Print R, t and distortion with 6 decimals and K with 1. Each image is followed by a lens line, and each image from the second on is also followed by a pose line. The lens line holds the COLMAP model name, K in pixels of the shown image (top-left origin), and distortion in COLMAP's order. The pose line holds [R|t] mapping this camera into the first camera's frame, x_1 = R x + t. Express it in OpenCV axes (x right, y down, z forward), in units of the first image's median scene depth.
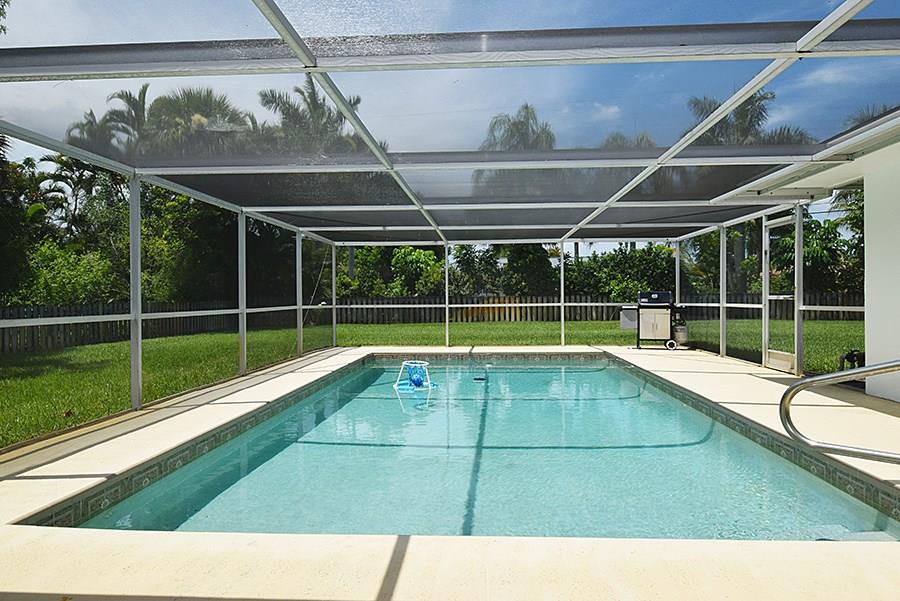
lens RADIAL K [[587.1, 0, 450.0], [0, 587.1, 300.5], [0, 0, 1]] dist [-0.107971, -0.001289]
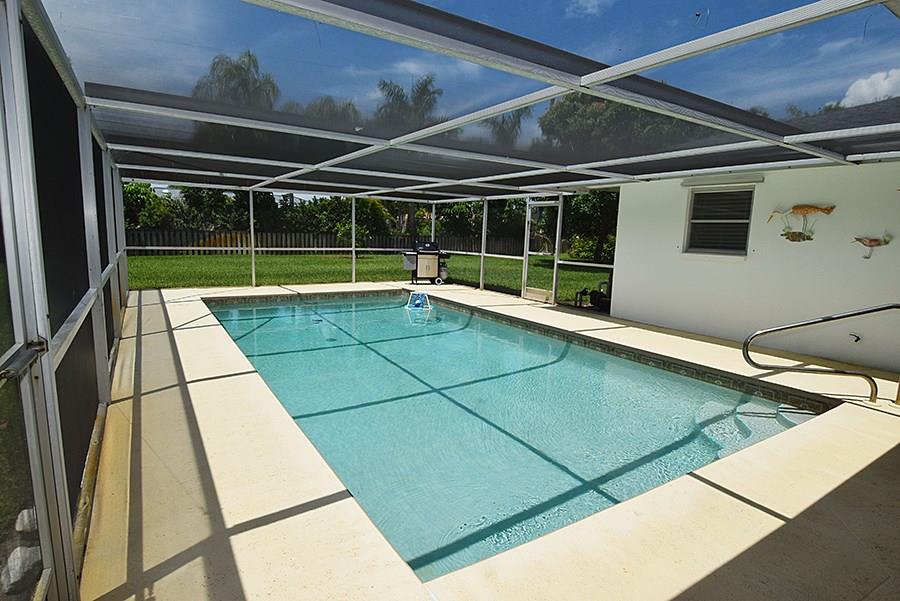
lens RADIAL K [[451.8, 0, 450.0], [0, 451.8, 300.5], [0, 0, 1]] dist [-0.002041, -0.000449]
pose [[0.794651, -0.056334, 0.604446, -0.253710], [-0.037625, 0.989200, 0.141658, -0.031862], [-0.605899, -0.135311, 0.783950, 0.126129]]
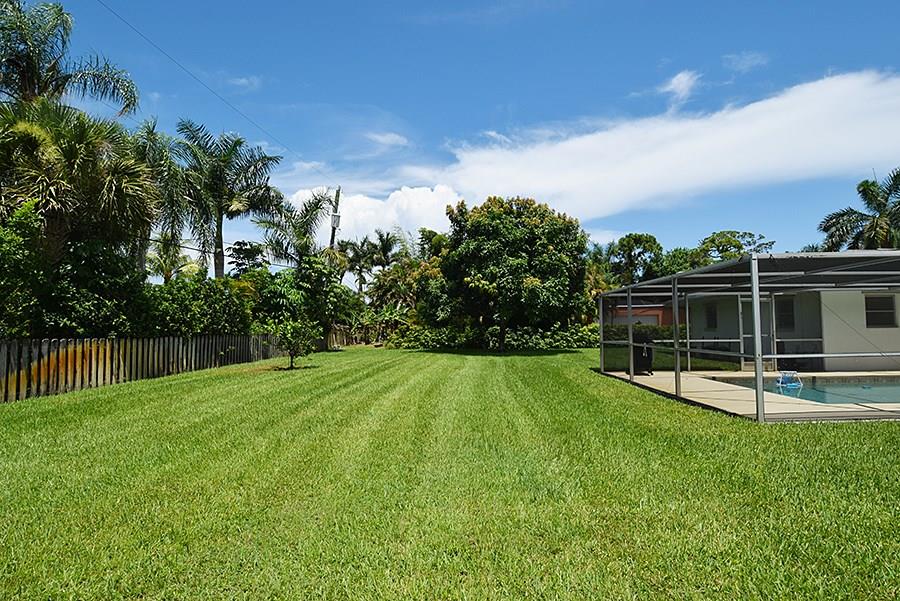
lens RADIAL K [[479.0, 0, 453.2], [0, 479.0, 314.2], [0, 0, 1]] dist [-0.000449, -0.018444]
pose [[-0.039077, 0.040583, 0.998412, -0.805359], [0.011200, 0.999130, -0.040174, -0.019291], [-0.999173, 0.009613, -0.039498, 1.560320]]
